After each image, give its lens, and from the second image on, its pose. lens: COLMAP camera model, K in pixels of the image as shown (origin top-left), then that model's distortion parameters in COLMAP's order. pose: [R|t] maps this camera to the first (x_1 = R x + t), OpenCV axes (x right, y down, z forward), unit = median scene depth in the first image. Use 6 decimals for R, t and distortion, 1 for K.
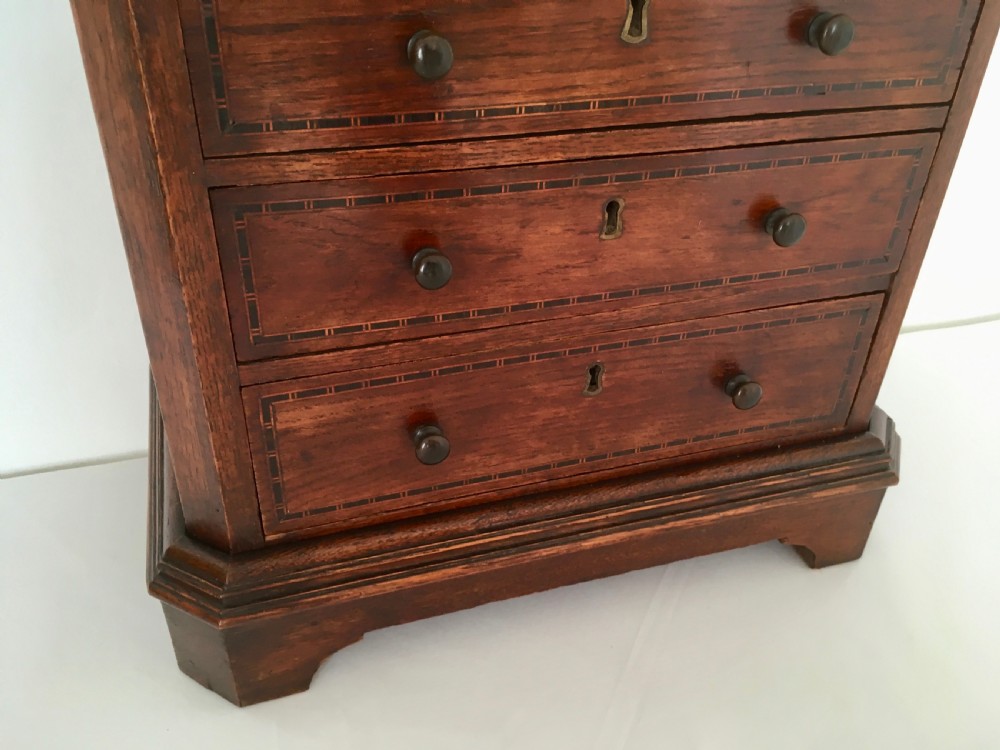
lens RADIAL K [[871.7, 0, 500.8], [0, 871.7, 383.7], [0, 0, 1]] dist [0.062583, -0.099971]
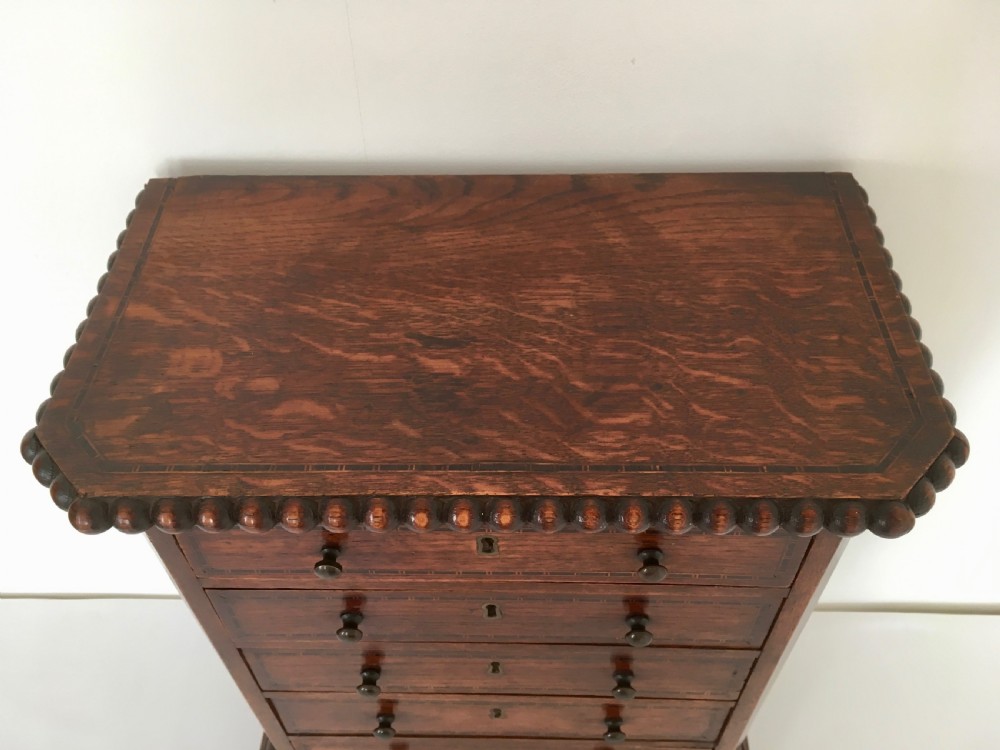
lens RADIAL K [[871.7, 0, 493.9], [0, 871.7, 366.1], [0, 0, 1]] dist [0.062583, -0.099971]
pose [[0.936759, 0.214831, -0.276280, 0.424604], [-0.142134, 0.954923, 0.260614, -1.217458], [0.319814, -0.204864, 0.925068, -0.404373]]
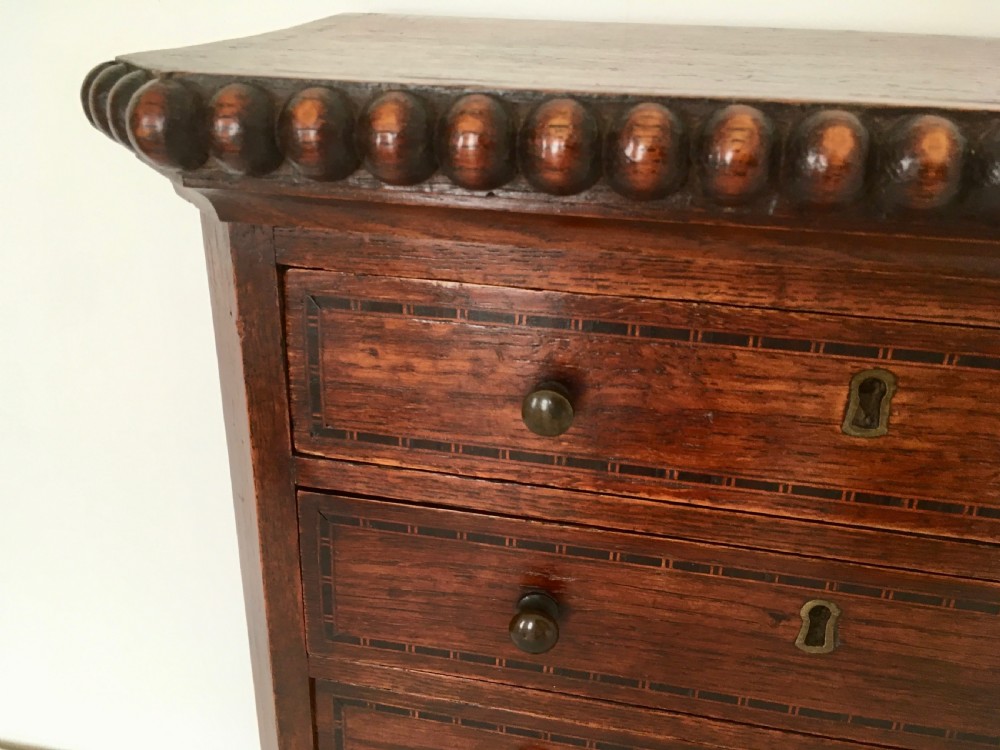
lens RADIAL K [[871.7, 0, 481.6], [0, 871.7, 379.0], [0, 0, 1]] dist [0.062583, -0.099971]
pose [[0.868548, 0.193140, -0.456423, 0.185644], [-0.271951, 0.955639, -0.113119, -0.560180], [0.414328, 0.222375, 0.882543, -0.010152]]
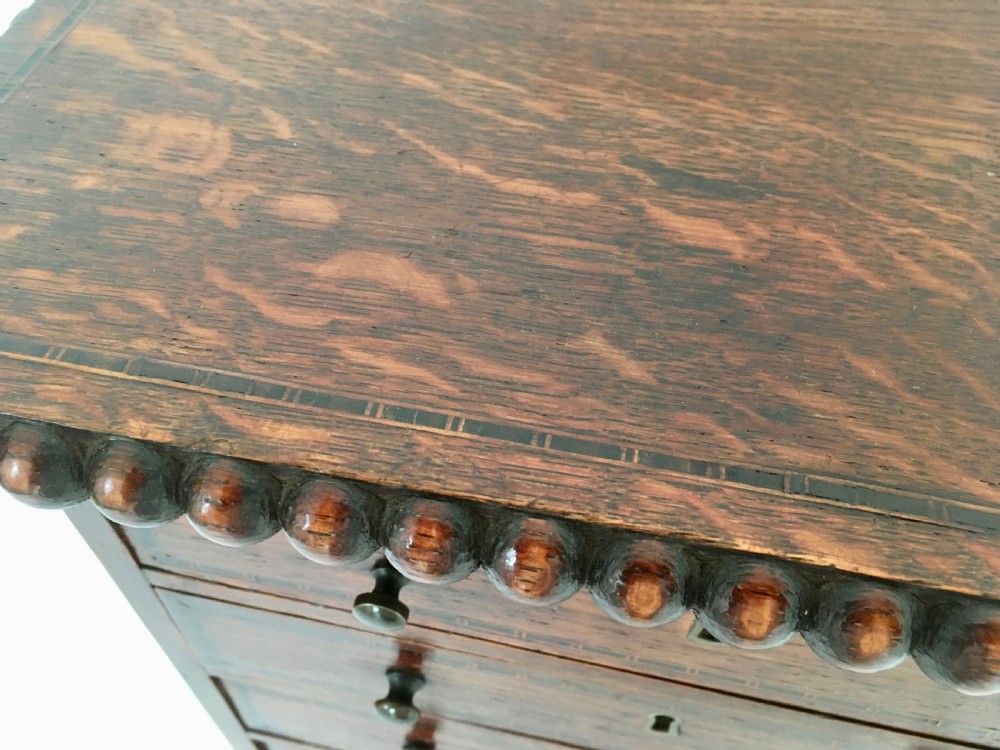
lens RADIAL K [[871.7, 0, 493.3], [0, 871.7, 375.1], [0, 0, 1]] dist [0.062583, -0.099971]
pose [[0.862603, 0.388776, -0.323681, 0.141889], [-0.276560, 0.898168, 0.341772, -0.979641], [0.423593, -0.205297, 0.882282, 0.106558]]
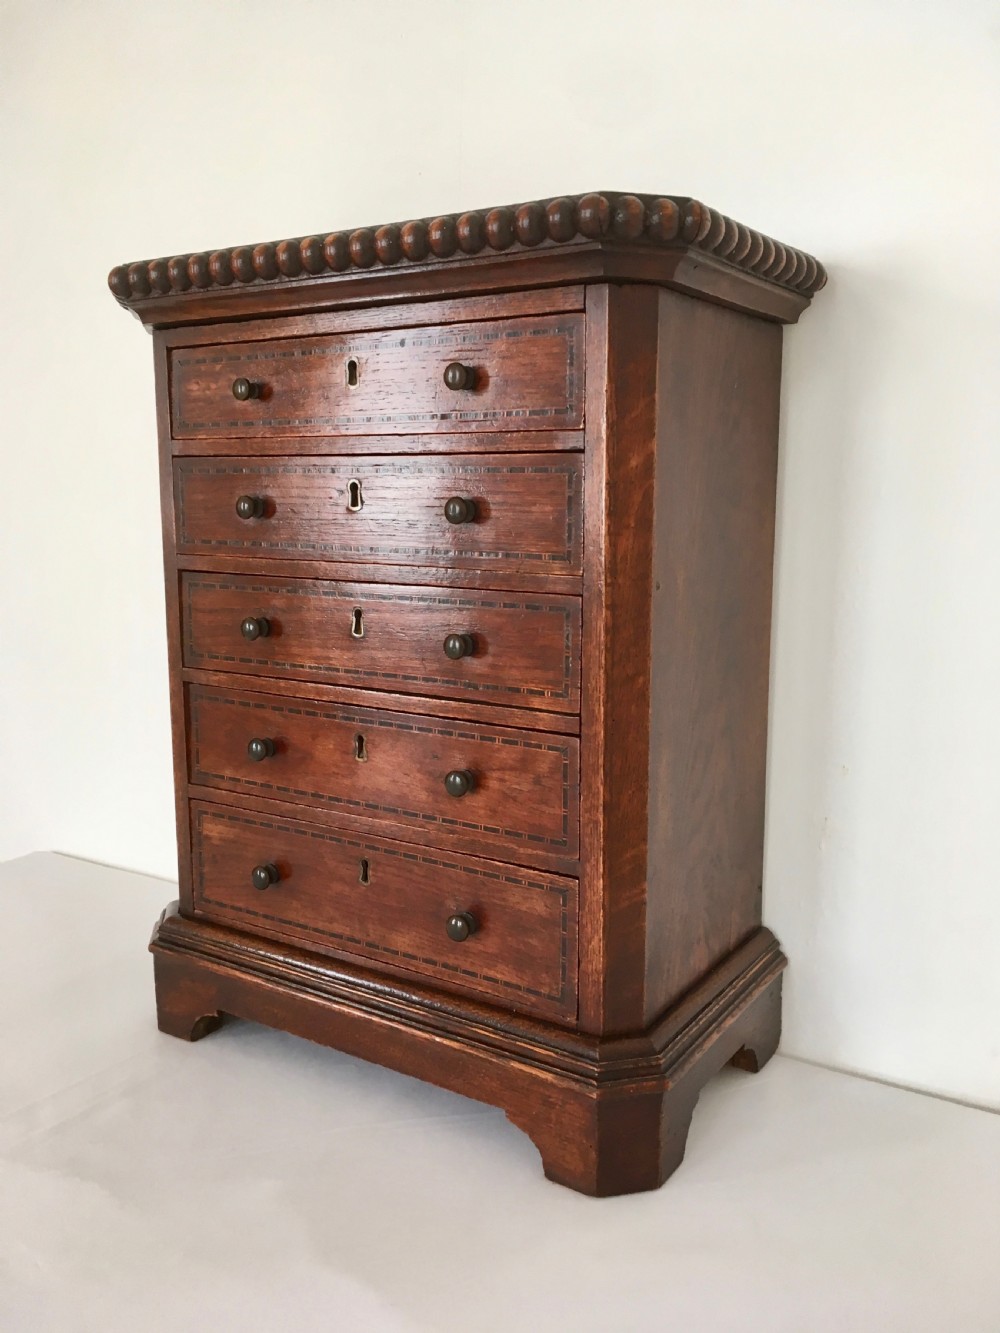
lens RADIAL K [[1161.9, 0, 484.8], [0, 1161.9, 656.6], [0, 0, 1]] dist [0.062583, -0.099971]
pose [[0.613086, 0.081546, -0.785796, 1.756295], [-0.419772, 0.876255, -0.236576, 0.056601], [0.669266, 0.474897, 0.571451, -0.074104]]
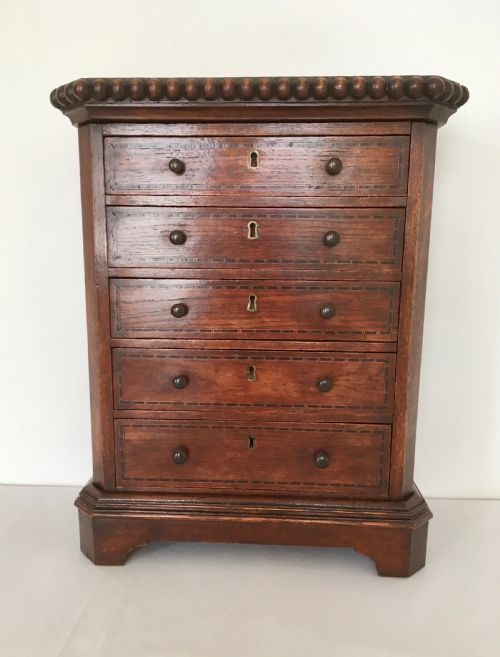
lens RADIAL K [[635.2, 0, 233.1], [0, 635.2, 346.6], [0, 0, 1]] dist [0.037656, 0.000000]
pose [[0.927277, 0.042567, -0.371947, 0.766596], [-0.184674, 0.916235, -0.355540, 0.422591], [0.325657, 0.398373, 0.857465, -0.692662]]
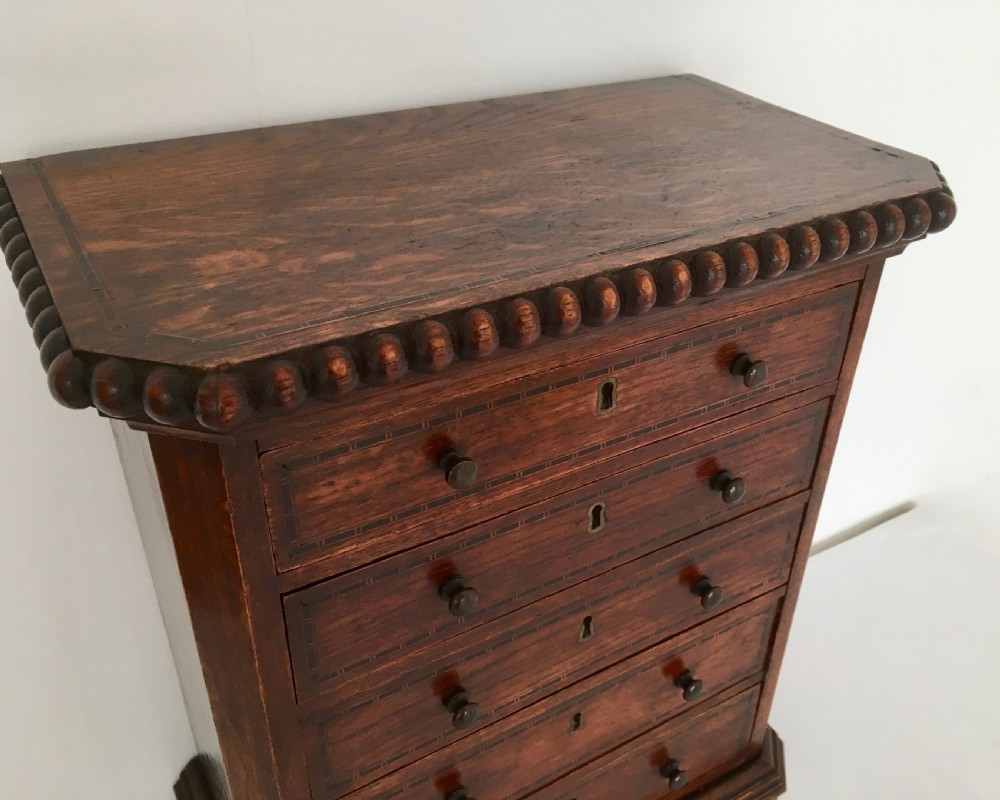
lens RADIAL K [[933.4, 0, 541.8], [0, 933.4, 391.7], [0, 0, 1]] dist [0.033677, 0.000000]
pose [[0.973625, -0.124204, 0.191386, -0.146633], [0.127525, 0.991822, -0.005084, -0.692158], [-0.189189, 0.029356, 0.981502, -0.467190]]
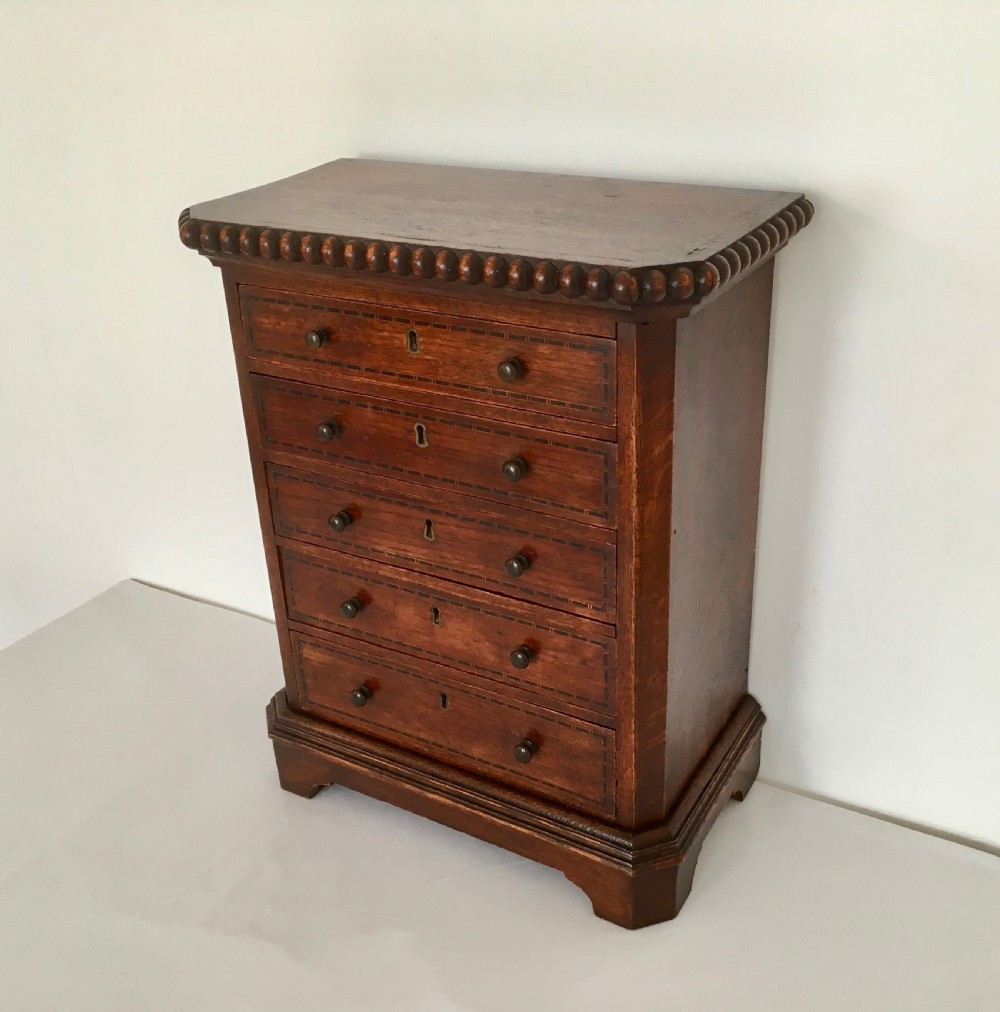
lens RADIAL K [[1174.1, 0, 519.3], [0, 1174.1, 501.8], [0, 0, 1]] dist [0.026037, 0.000000]
pose [[0.663484, 0.281182, -0.693344, 1.870605], [-0.365986, 0.930228, 0.027026, -0.536496], [0.652567, 0.235823, 0.720100, -0.744717]]
